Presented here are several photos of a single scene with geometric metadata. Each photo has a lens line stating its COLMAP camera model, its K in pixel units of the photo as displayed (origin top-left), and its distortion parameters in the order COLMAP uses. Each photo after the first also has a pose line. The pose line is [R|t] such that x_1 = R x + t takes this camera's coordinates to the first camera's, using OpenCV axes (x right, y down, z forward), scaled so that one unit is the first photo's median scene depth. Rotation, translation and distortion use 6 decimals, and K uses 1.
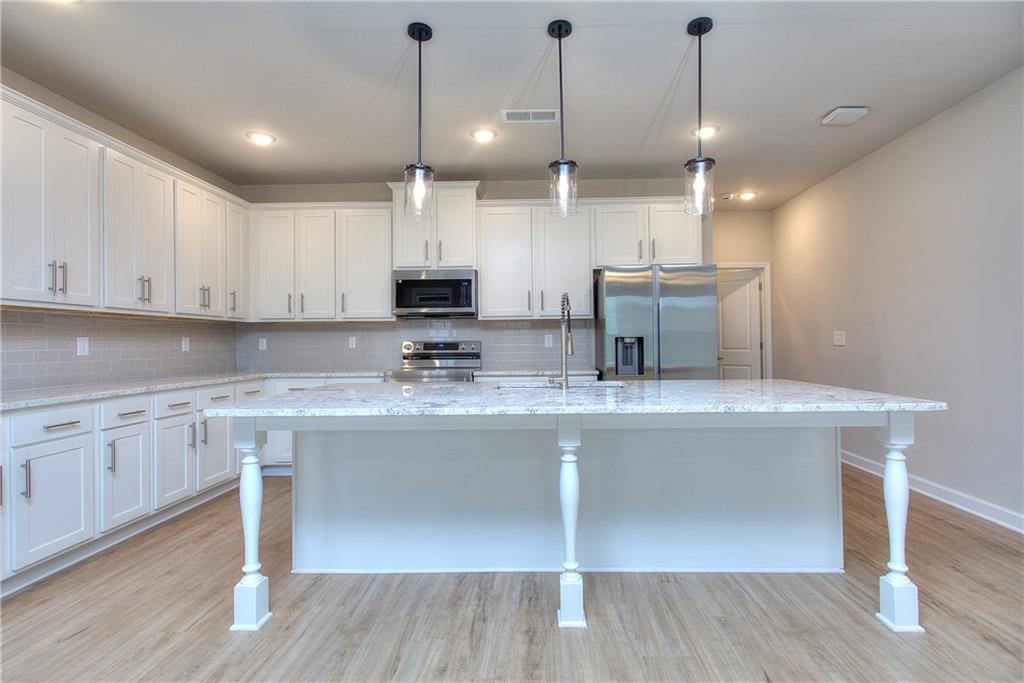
lens RADIAL K [[497.7, 0, 512.0], [0, 497.7, 341.5], [0, 0, 1]] dist [0.003076, 0.000521]
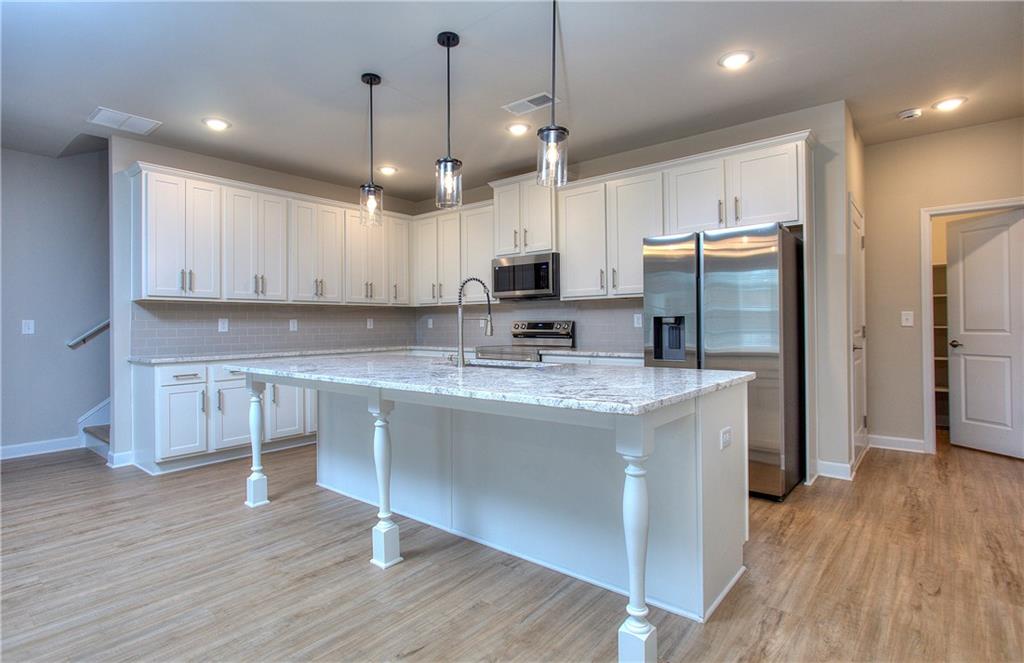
lens RADIAL K [[500.1, 0, 507.9], [0, 500.1, 322.7], [0, 0, 1]] dist [-0.000497, 0.000180]
pose [[0.791470, 0.000651, -0.611208, 0.551630], [0.003640, 0.999977, 0.005778, -0.004448], [0.611198, -0.006798, 0.791449, 0.128214]]
